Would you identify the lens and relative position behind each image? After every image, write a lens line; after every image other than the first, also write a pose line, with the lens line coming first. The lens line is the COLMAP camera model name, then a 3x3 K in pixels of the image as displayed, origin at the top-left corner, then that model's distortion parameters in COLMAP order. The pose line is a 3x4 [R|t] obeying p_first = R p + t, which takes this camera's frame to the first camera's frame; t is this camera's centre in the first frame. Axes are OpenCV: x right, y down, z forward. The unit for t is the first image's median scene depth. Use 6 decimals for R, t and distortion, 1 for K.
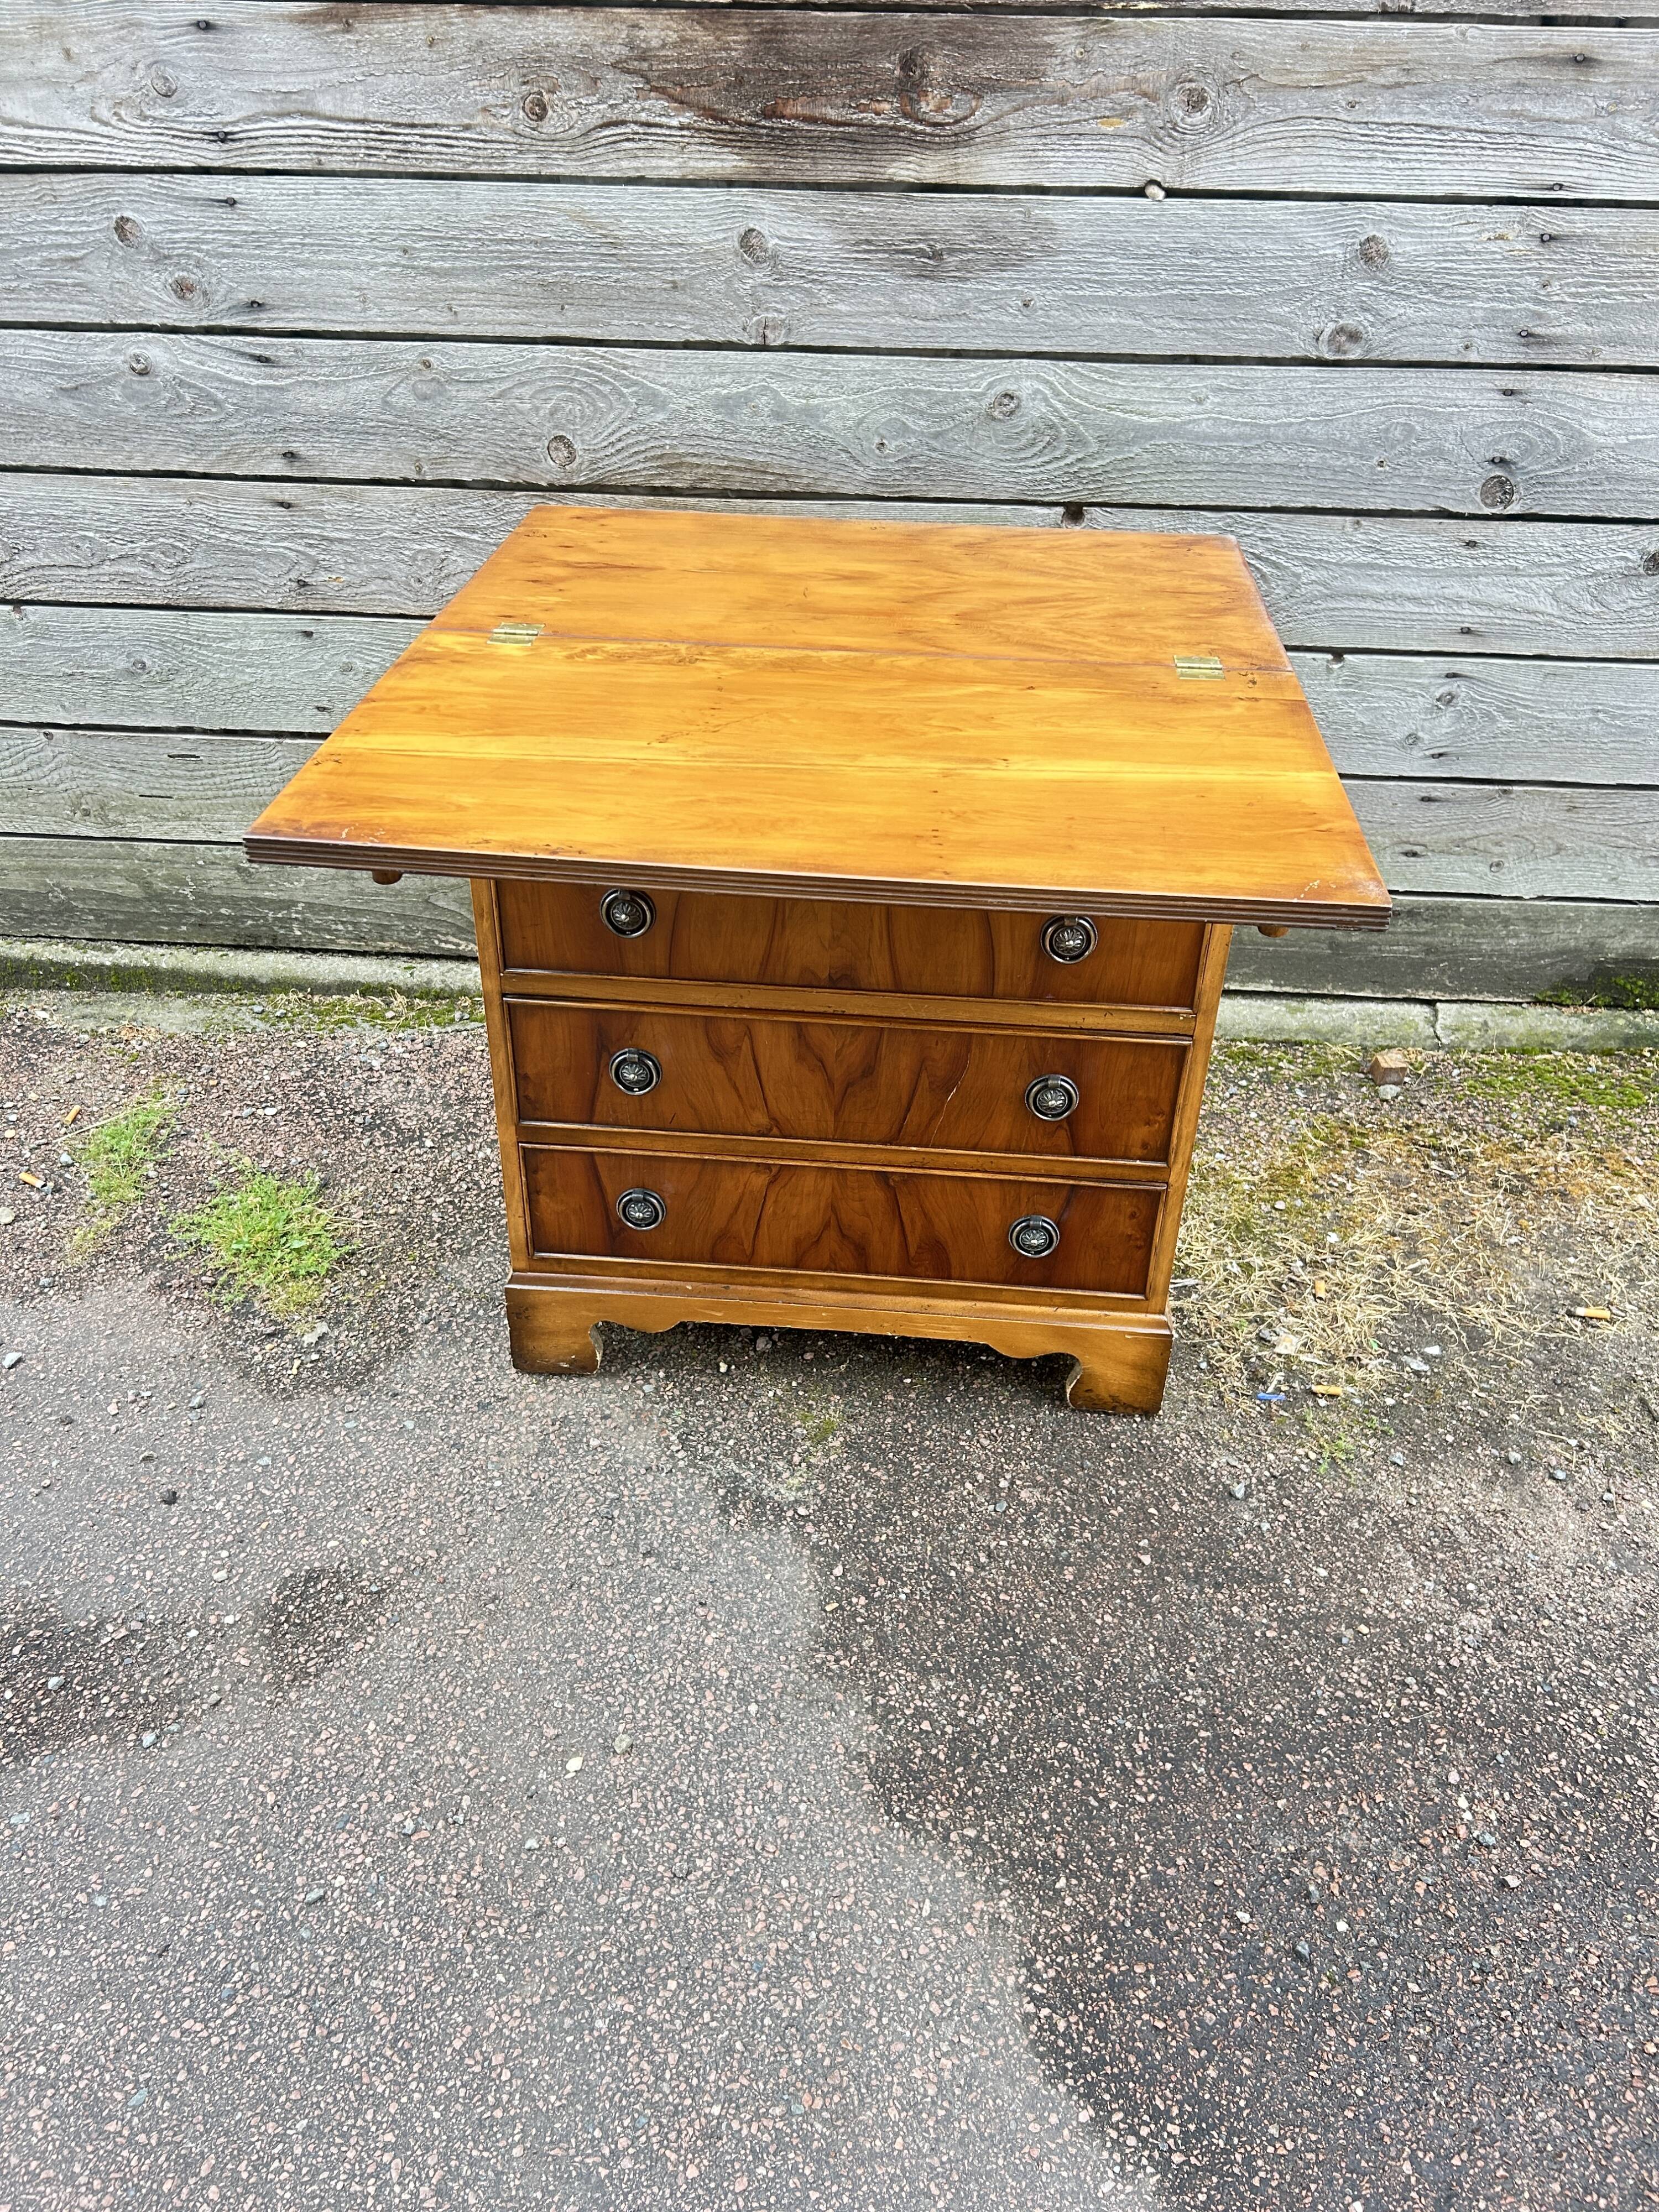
lens RADIAL K [[1674.2, 0, 835.7], [0, 1674.2, 1114.4], [0, 0, 1]] dist [0.072288, -0.108049]
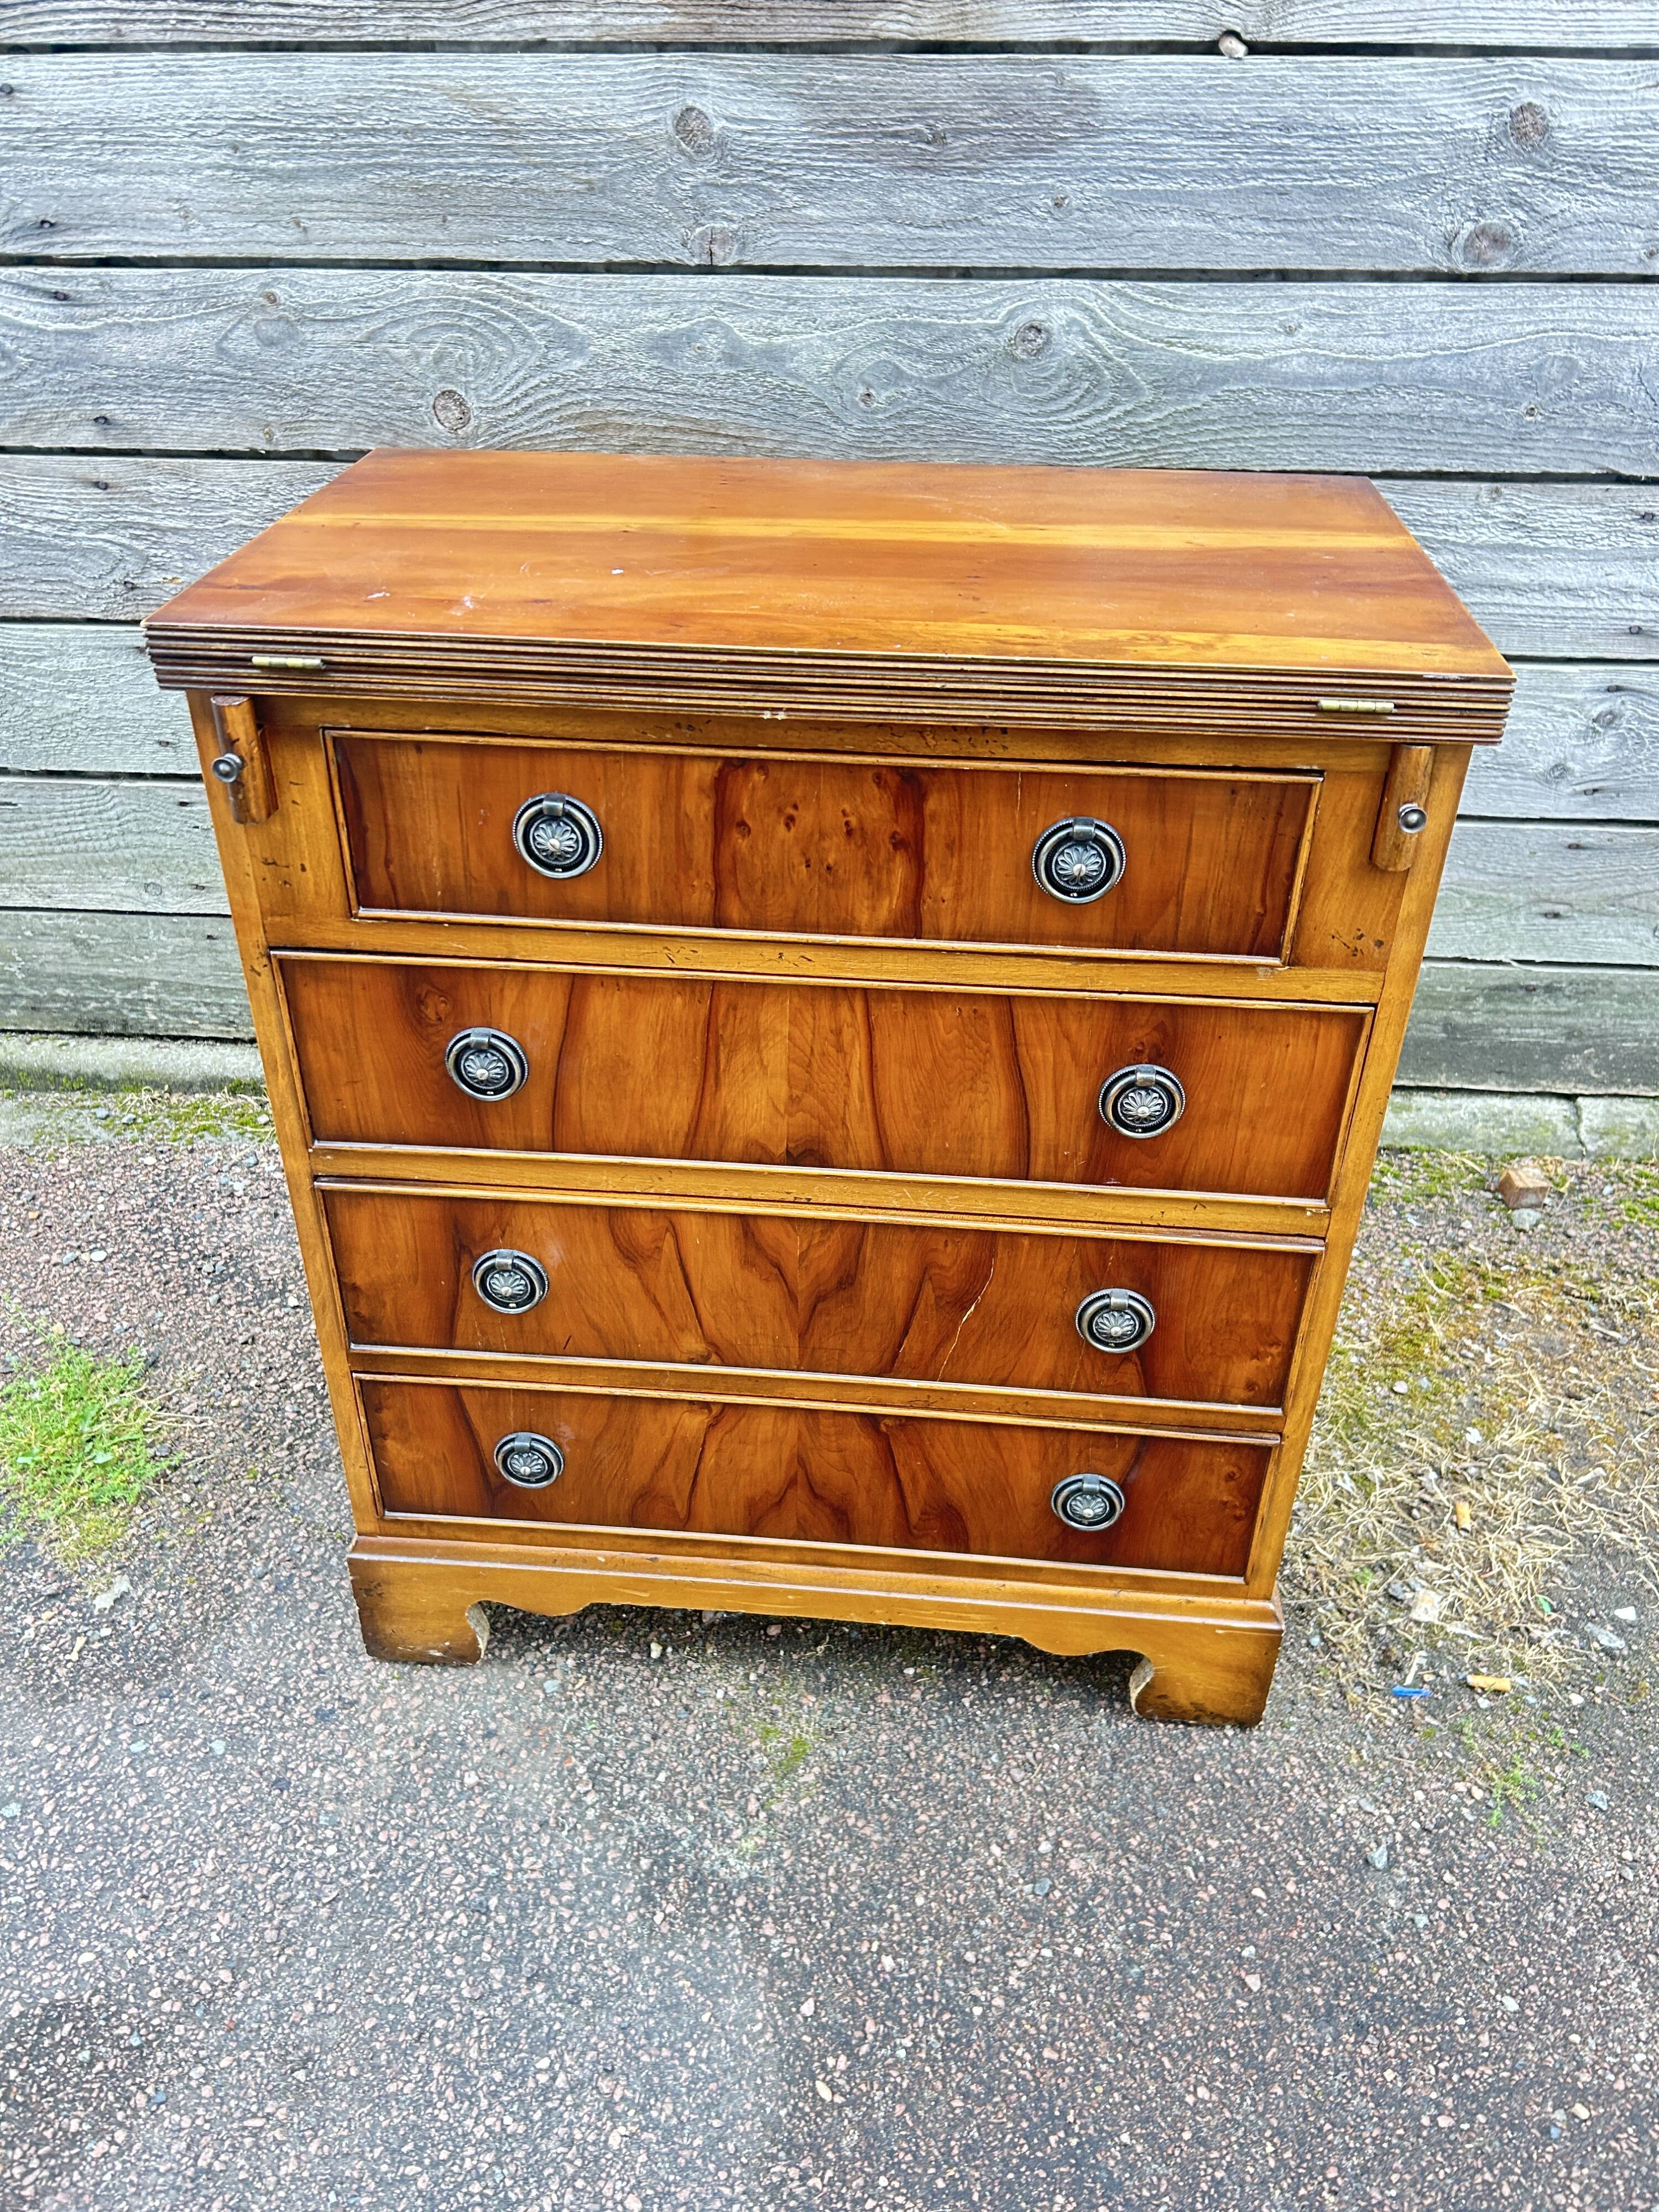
lens RADIAL K [[1679.9, 0, 819.2], [0, 1679.9, 1099.9], [0, 0, 1]] dist [0.015864, -0.011491]
pose [[0.999848, -0.006616, -0.016158, 0.016545], [0.006581, 0.999976, -0.002234, -0.083009], [0.016173, 0.002127, 0.999867, 0.258548]]
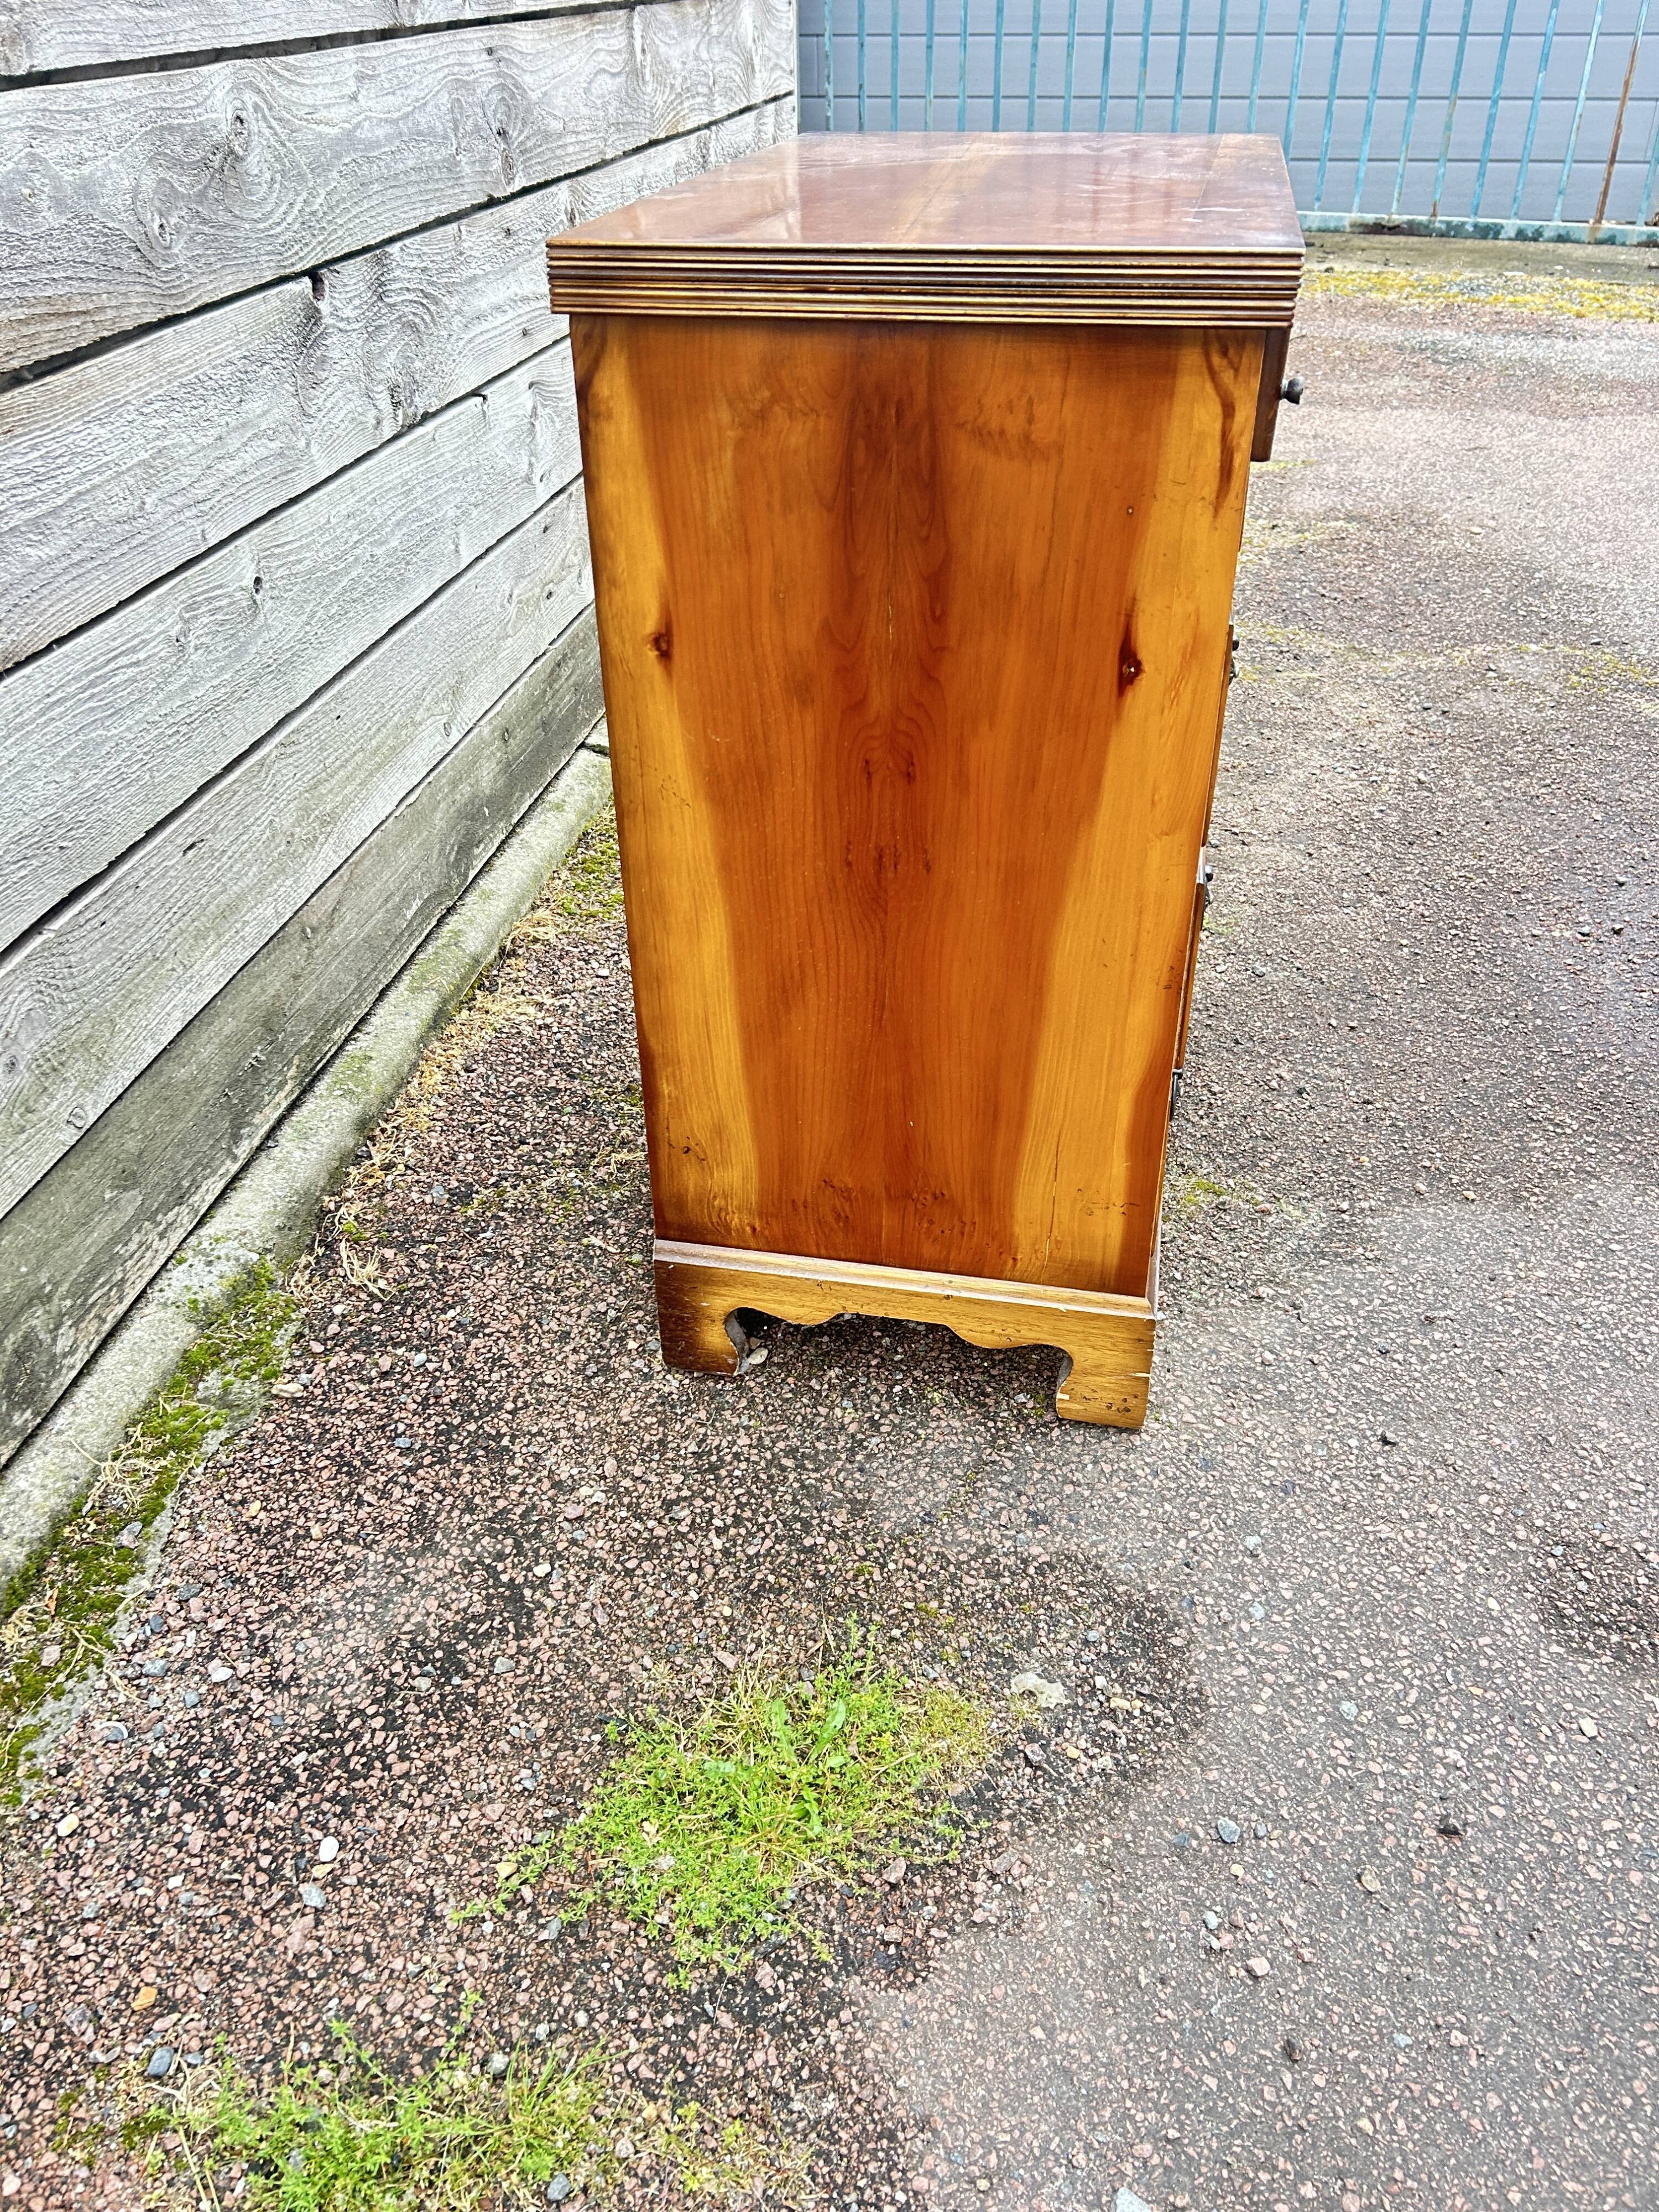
lens RADIAL K [[1666.9, 0, 829.1], [0, 1666.9, 1118.7], [0, 0, 1]] dist [0.040798, -0.053012]
pose [[0.119852, -0.583064, 0.803537, -0.674657], [0.561858, 0.707120, 0.429297, -0.312609], [-0.818505, 0.400021, 0.412349, 0.723847]]
